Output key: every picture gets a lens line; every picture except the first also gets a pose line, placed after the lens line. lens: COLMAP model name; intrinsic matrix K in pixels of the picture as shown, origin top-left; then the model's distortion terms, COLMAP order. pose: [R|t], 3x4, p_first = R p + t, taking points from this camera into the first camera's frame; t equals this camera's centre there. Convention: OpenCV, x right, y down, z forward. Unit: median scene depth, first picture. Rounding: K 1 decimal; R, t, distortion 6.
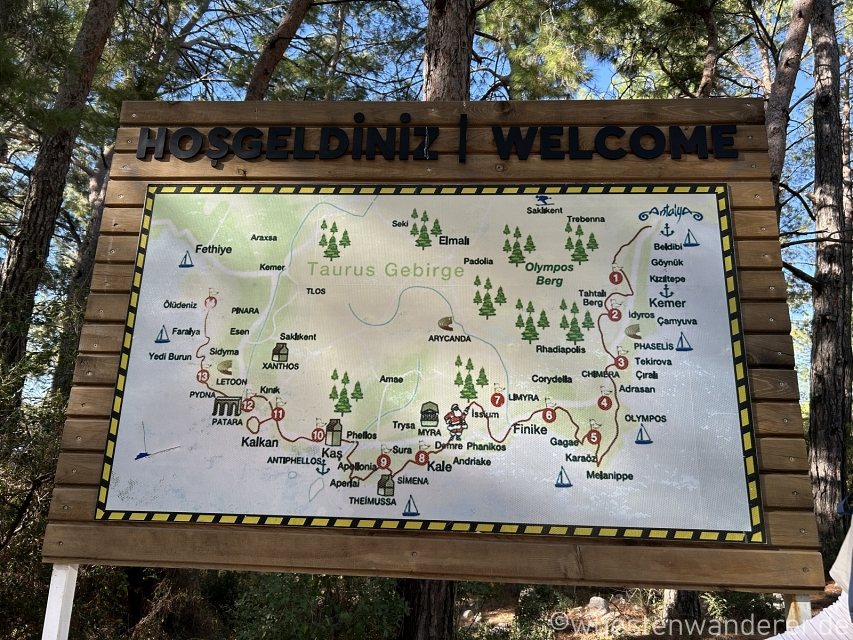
lens RADIAL K [[641.3, 0, 427.5], [0, 641.3, 319.5], [0, 0, 1]] dist [0.031257, -0.013975]
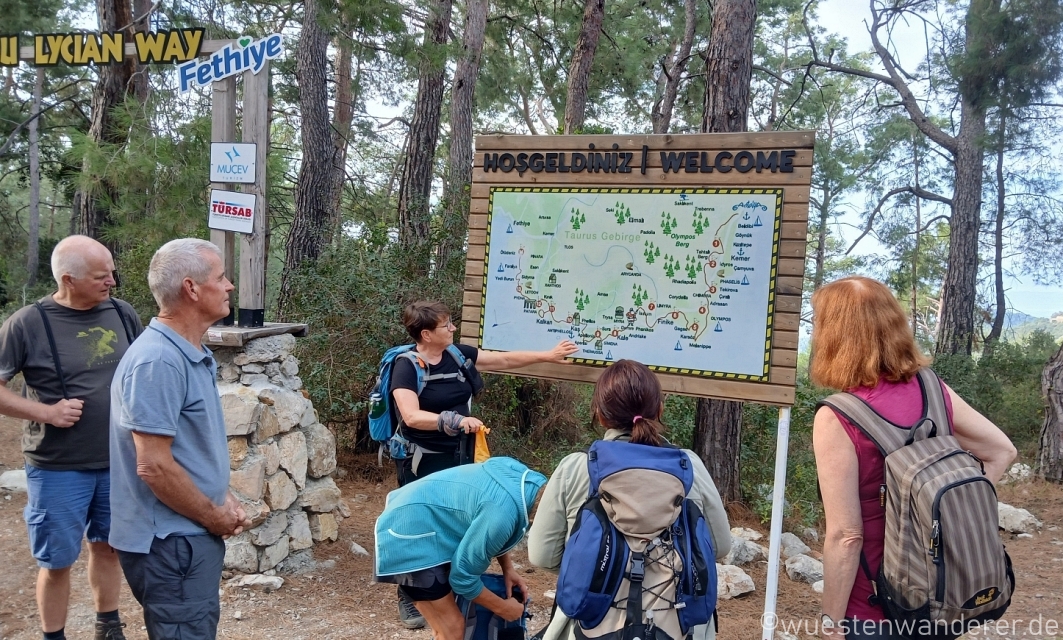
lens RADIAL K [[804.6, 0, 532.2], [0, 804.6, 319.3], [0, 0, 1]] dist [-0.001837, -0.000124]
pose [[0.914603, 0.038123, -0.402552, 0.738245], [0.064238, 0.969204, 0.237735, -0.431589], [0.399218, -0.243292, 0.883987, -1.299127]]
